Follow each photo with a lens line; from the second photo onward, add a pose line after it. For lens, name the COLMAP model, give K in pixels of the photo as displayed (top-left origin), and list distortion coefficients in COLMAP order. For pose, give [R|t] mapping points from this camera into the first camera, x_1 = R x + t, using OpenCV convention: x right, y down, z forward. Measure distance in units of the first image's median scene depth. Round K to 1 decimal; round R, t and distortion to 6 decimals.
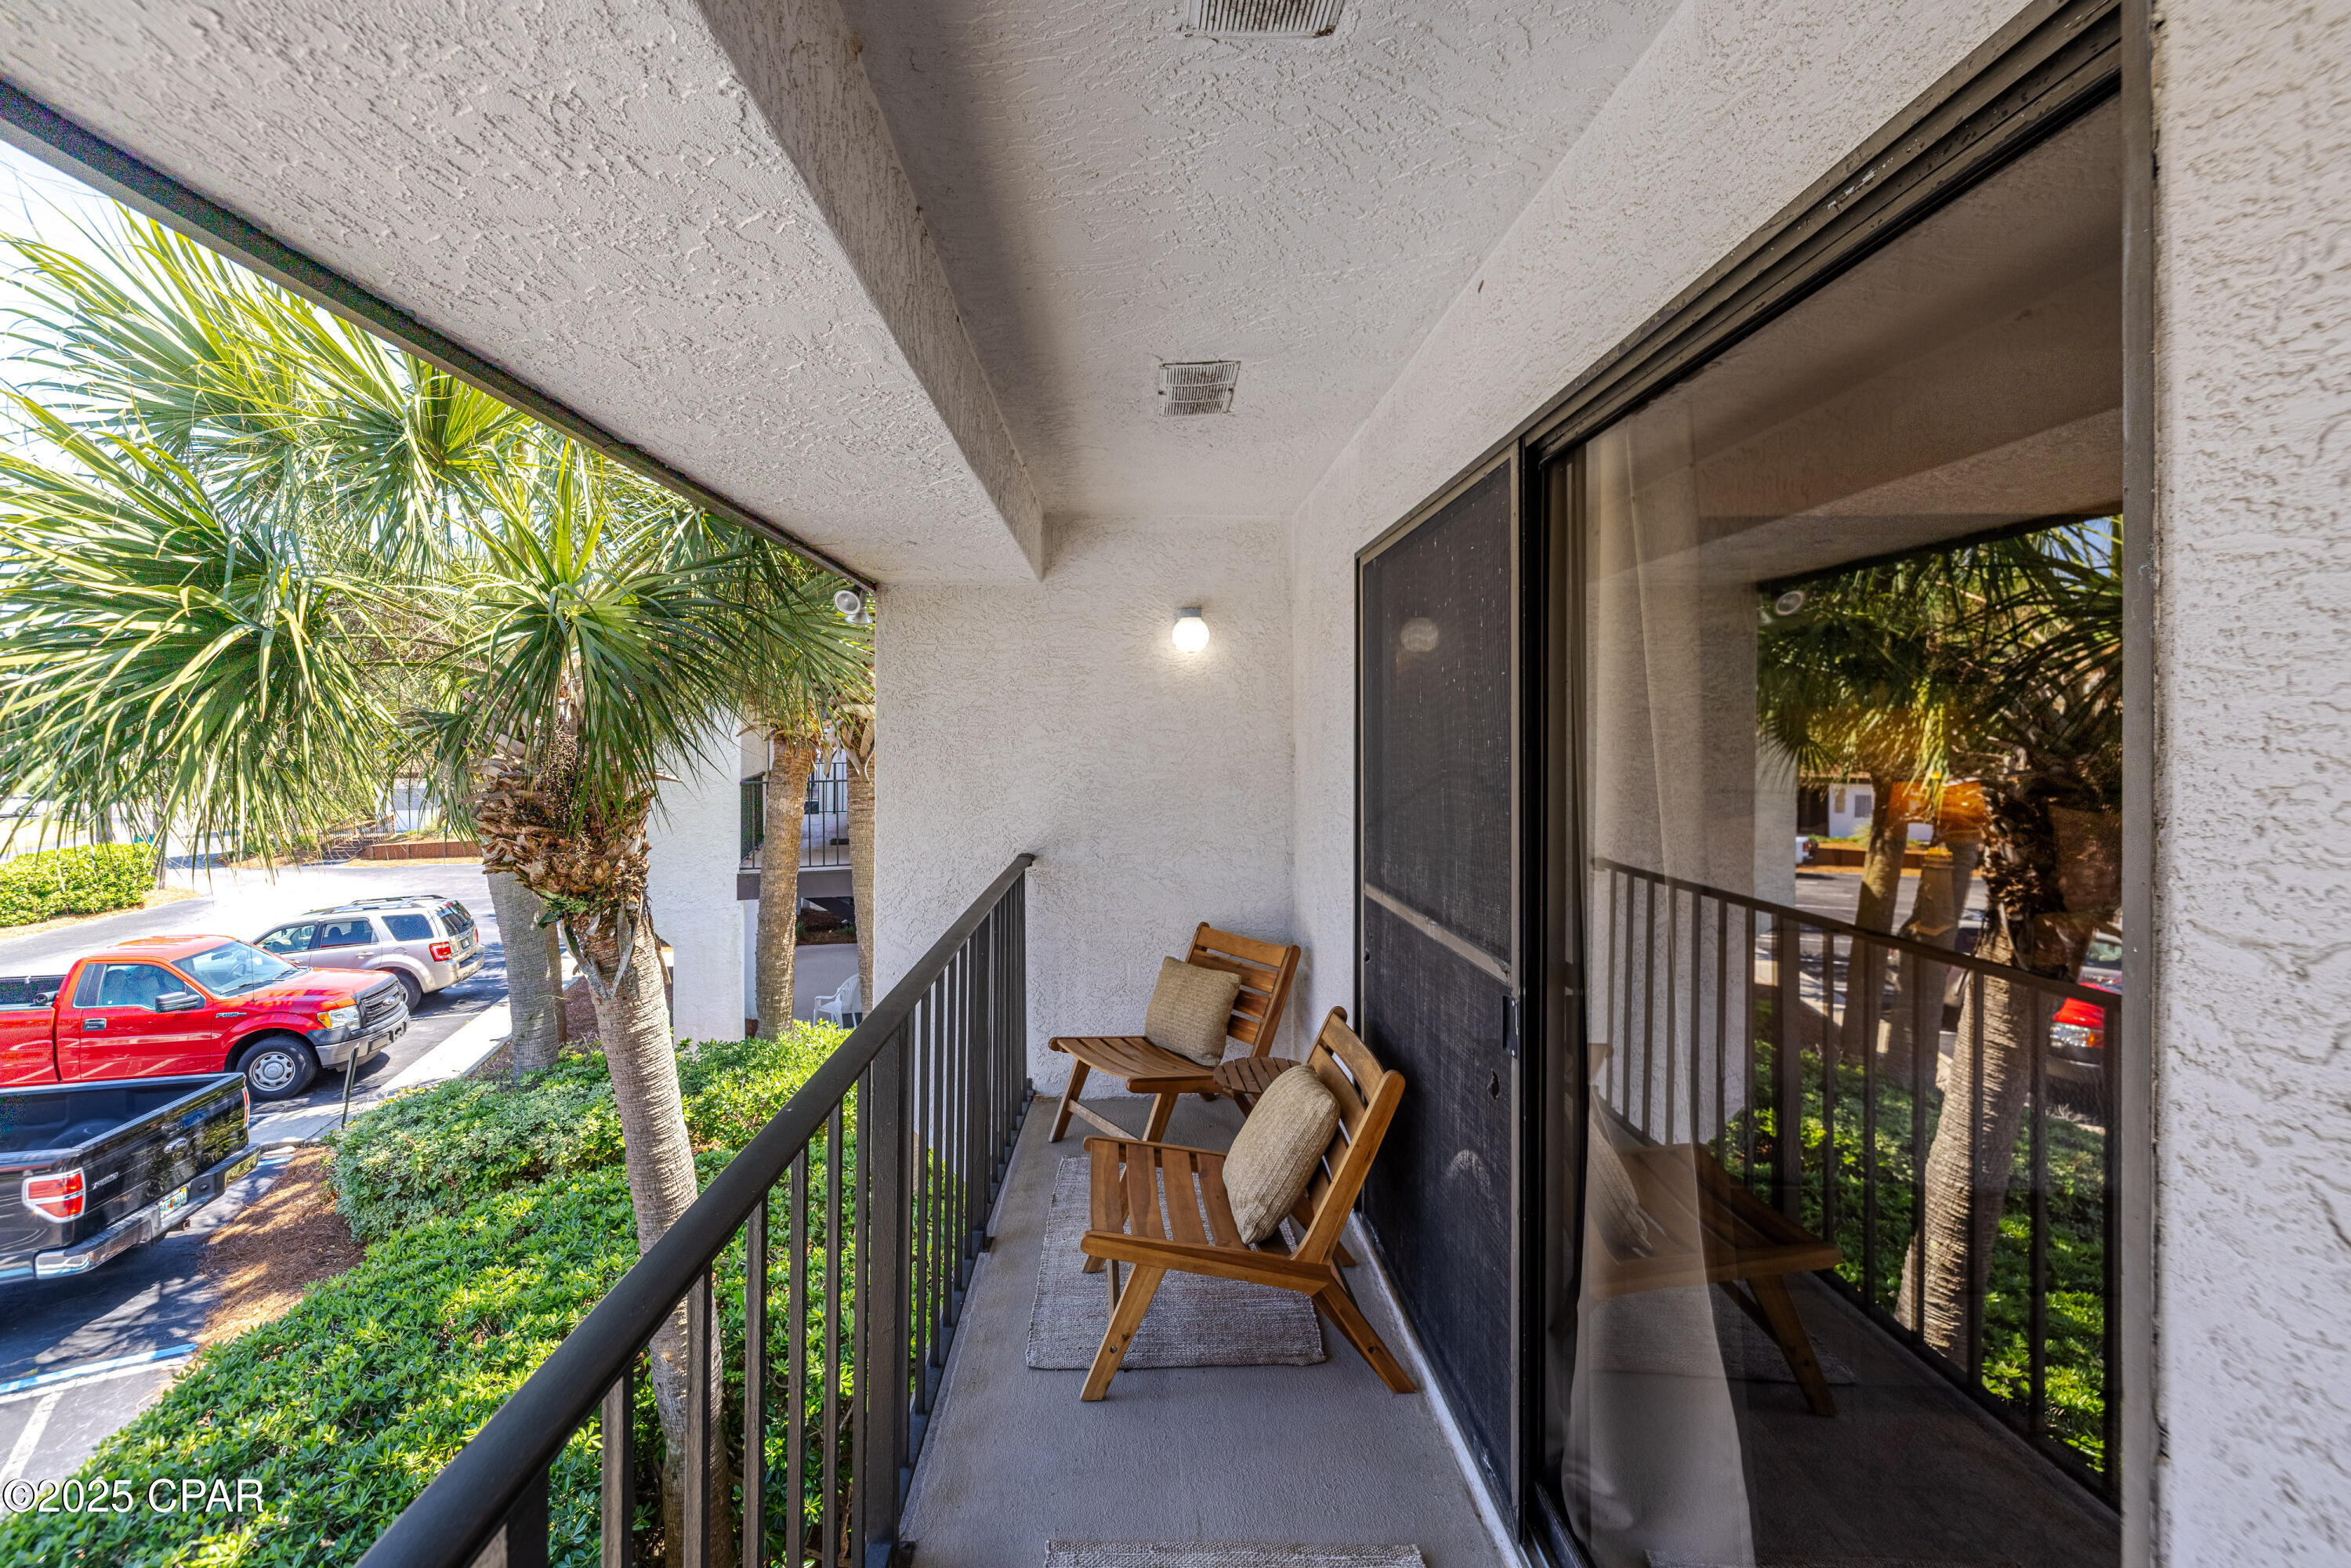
lens RADIAL K [[994.6, 0, 1164.4], [0, 994.6, 779.7], [0, 0, 1]] dist [-0.000296, 0.000263]
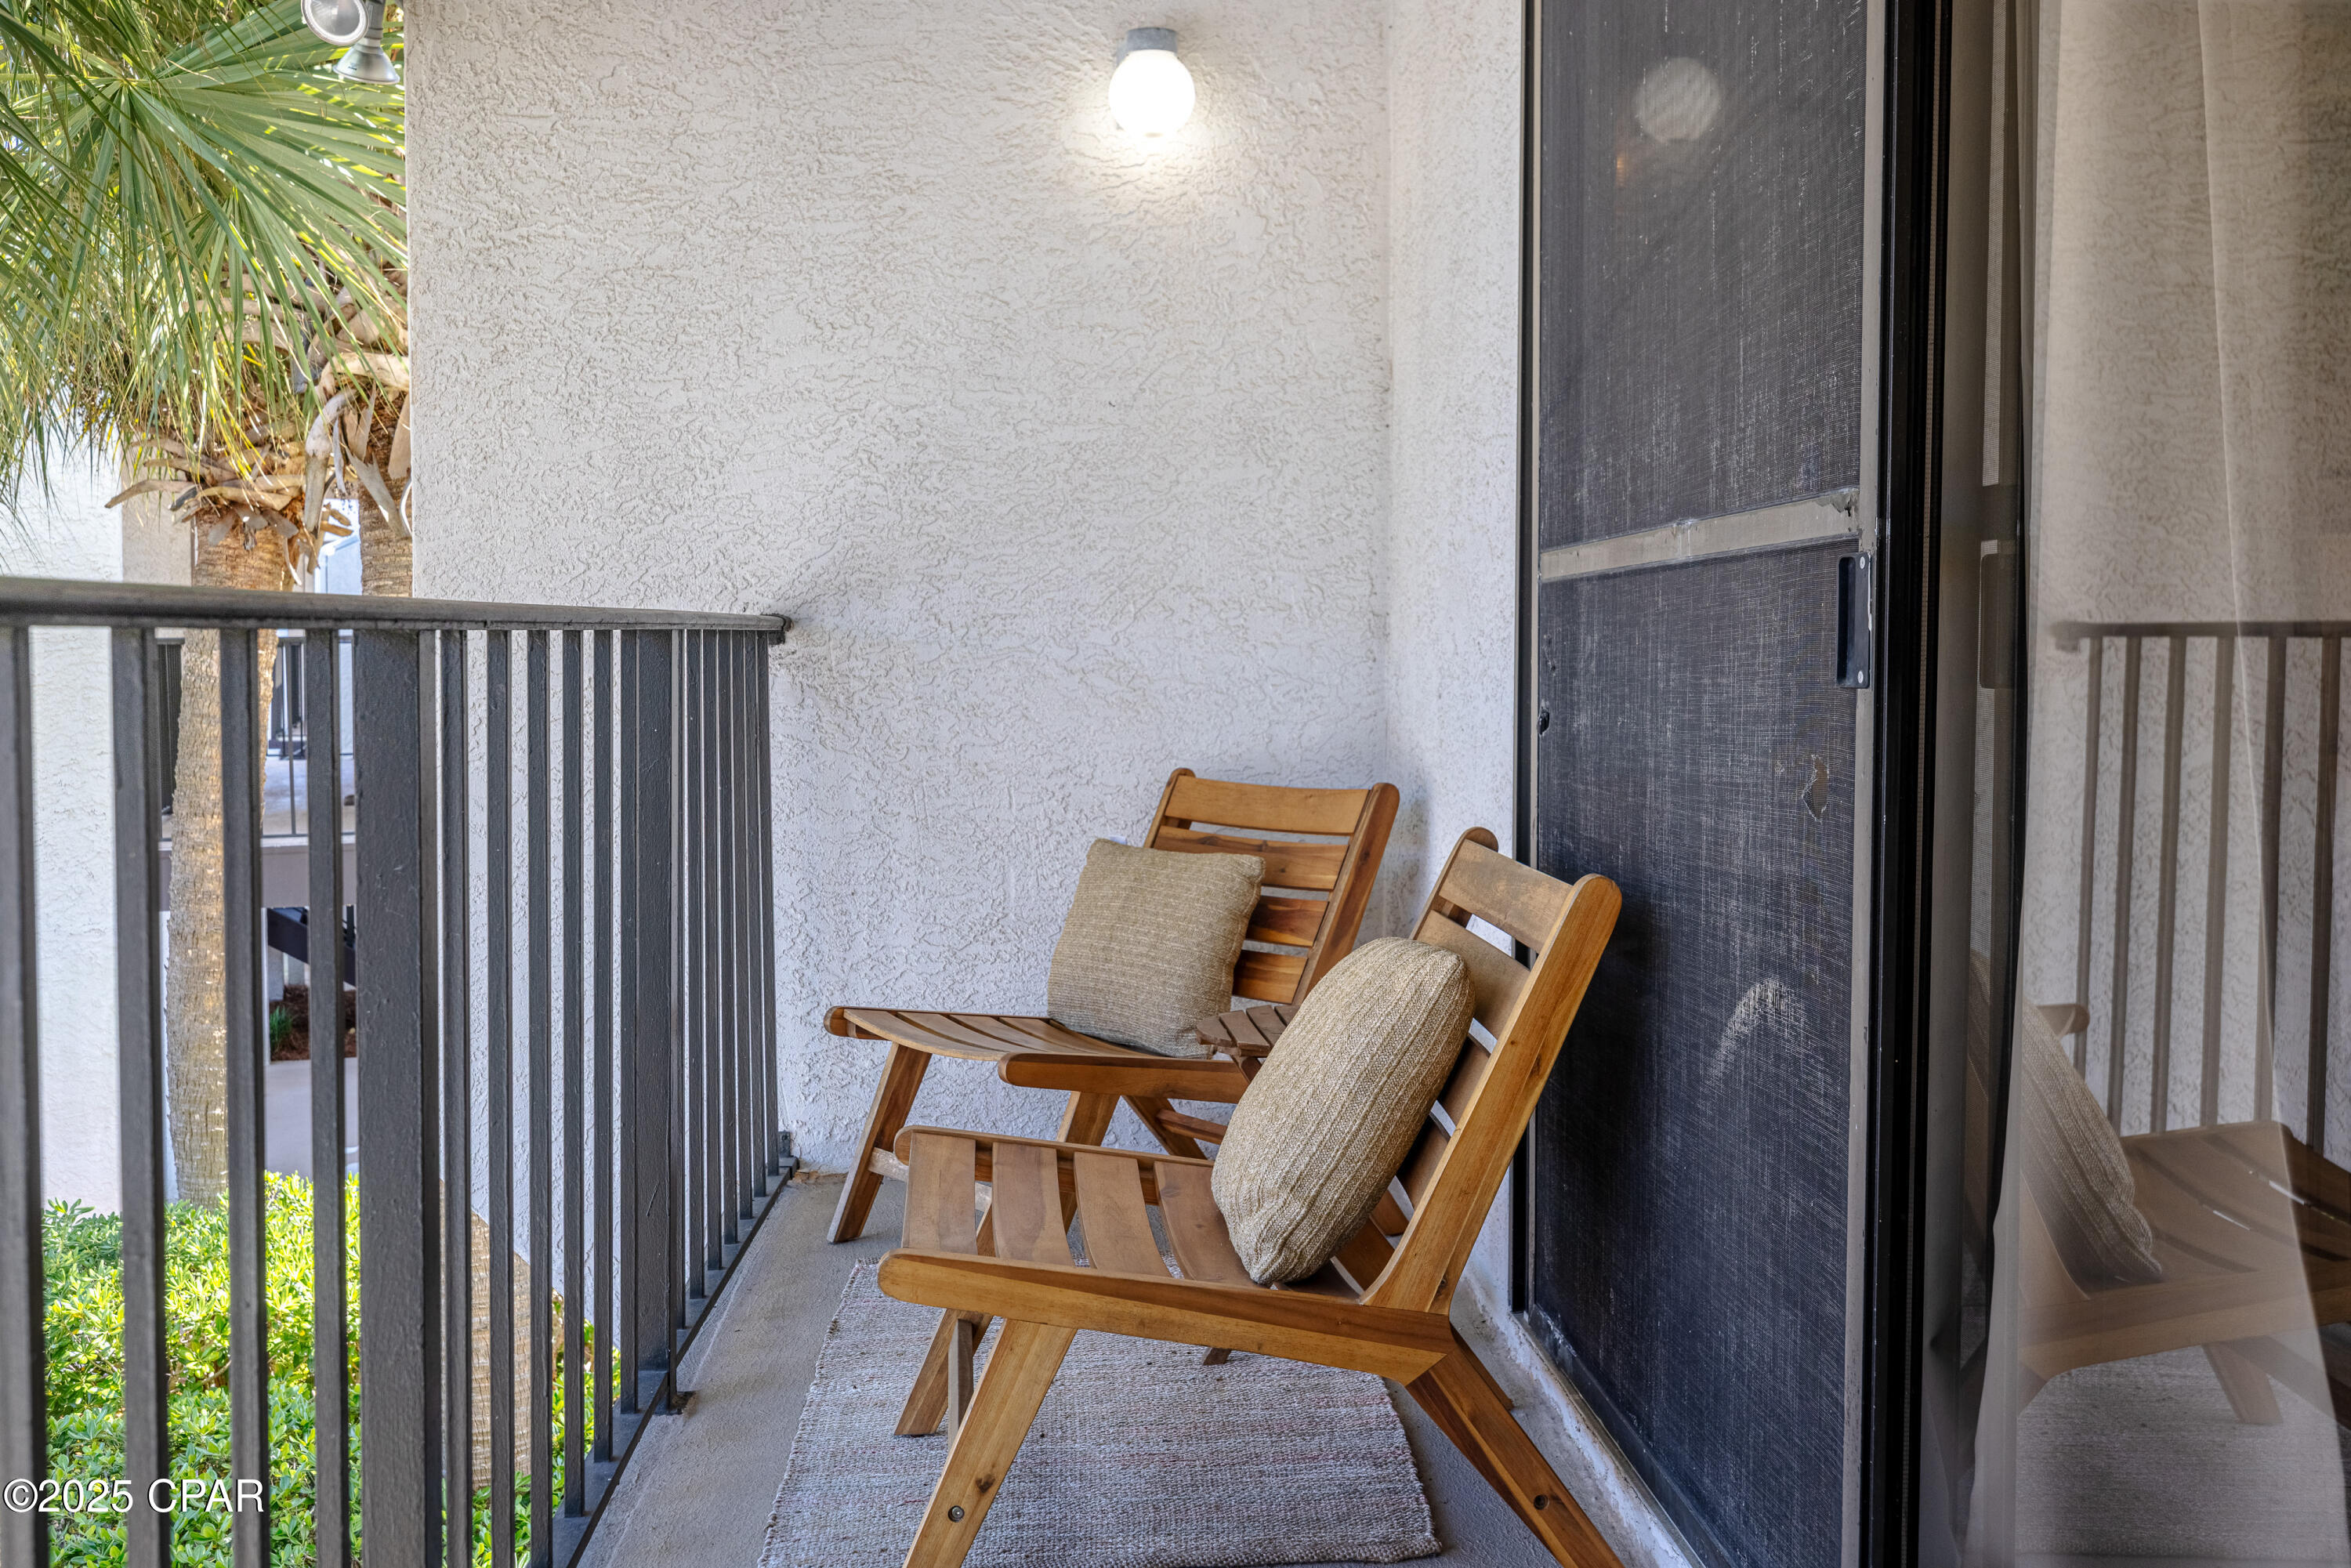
lens RADIAL K [[2240.4, 0, 1248.6], [0, 2240.4, 781.2], [0, 0, 1]] dist [0.003585, -0.011171]
pose [[0.998146, -0.001962, 0.060831, 0.009523], [-0.001495, 0.998388, 0.056734, 0.103897], [-0.060844, -0.056720, 0.996534, 0.015077]]
